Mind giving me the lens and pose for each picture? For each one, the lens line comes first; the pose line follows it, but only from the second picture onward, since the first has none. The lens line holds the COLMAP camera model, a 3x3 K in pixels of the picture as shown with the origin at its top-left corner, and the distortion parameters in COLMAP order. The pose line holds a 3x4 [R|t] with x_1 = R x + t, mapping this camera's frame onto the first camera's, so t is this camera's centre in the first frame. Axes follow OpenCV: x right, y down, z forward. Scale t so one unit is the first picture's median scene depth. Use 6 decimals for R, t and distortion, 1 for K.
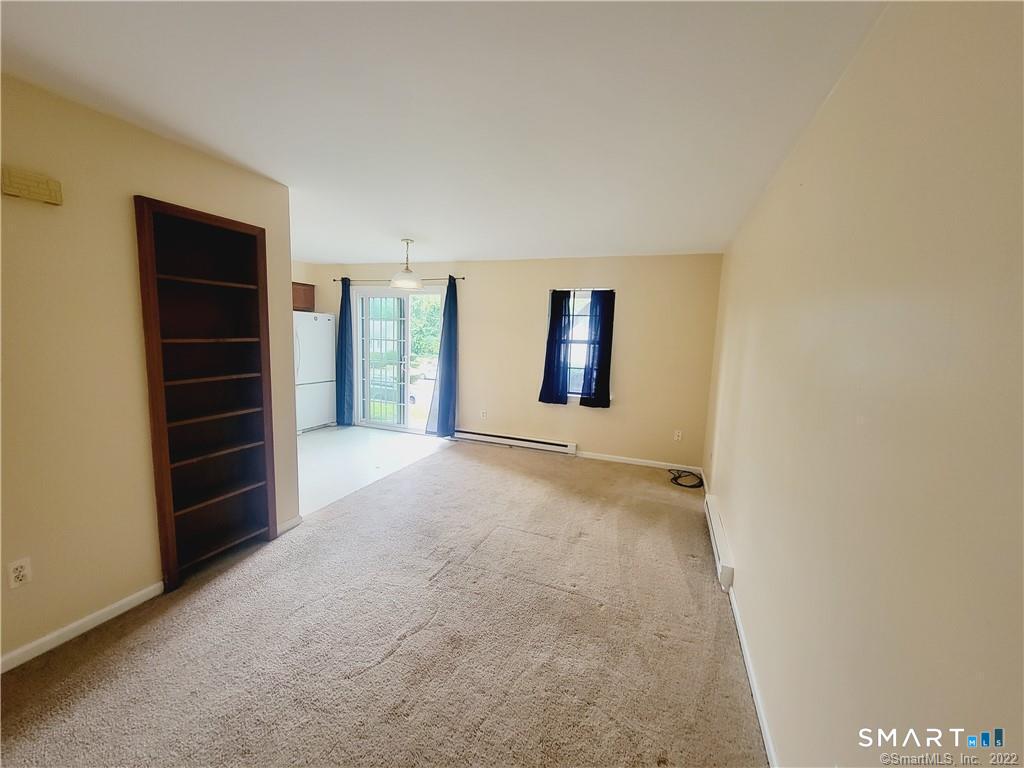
lens RADIAL K [[417.6, 0, 512.0], [0, 417.6, 384.0], [0, 0, 1]] dist [-0.001724, -0.000136]
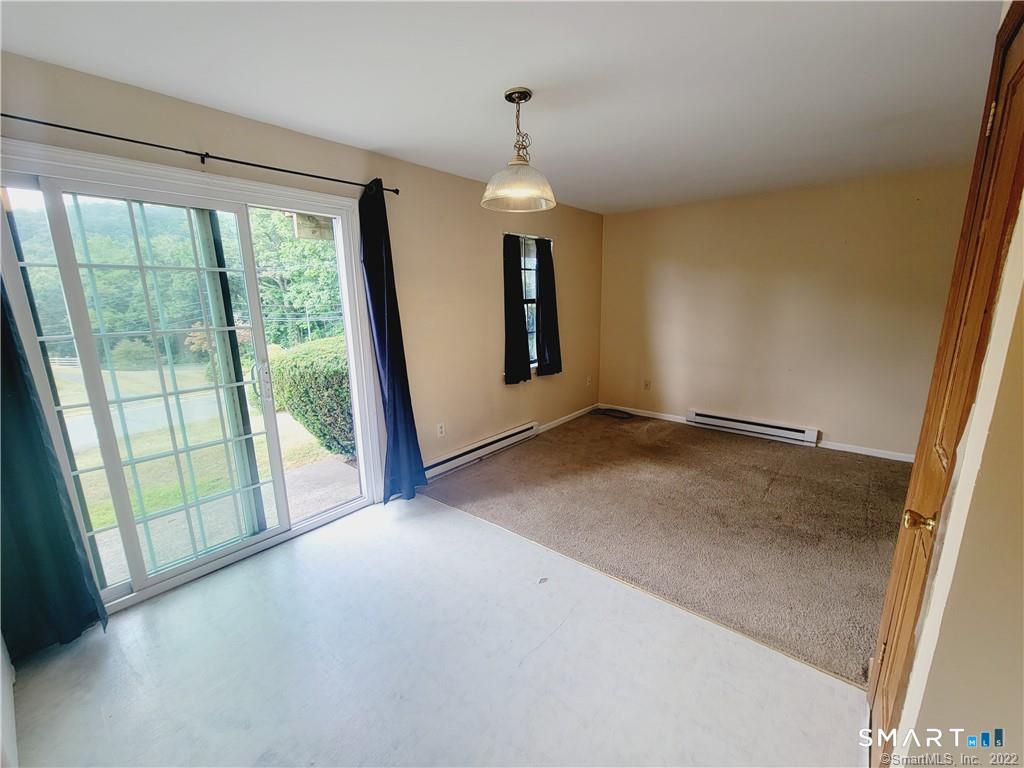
lens RADIAL K [[417.6, 0, 512.0], [0, 417.6, 384.0], [0, 0, 1]] dist [-0.001724, -0.000136]
pose [[0.332341, -0.234211, 0.913616, -0.661146], [0.139904, 0.970202, 0.197825, -0.114217], [-0.932725, 0.062073, 0.355205, 0.767181]]
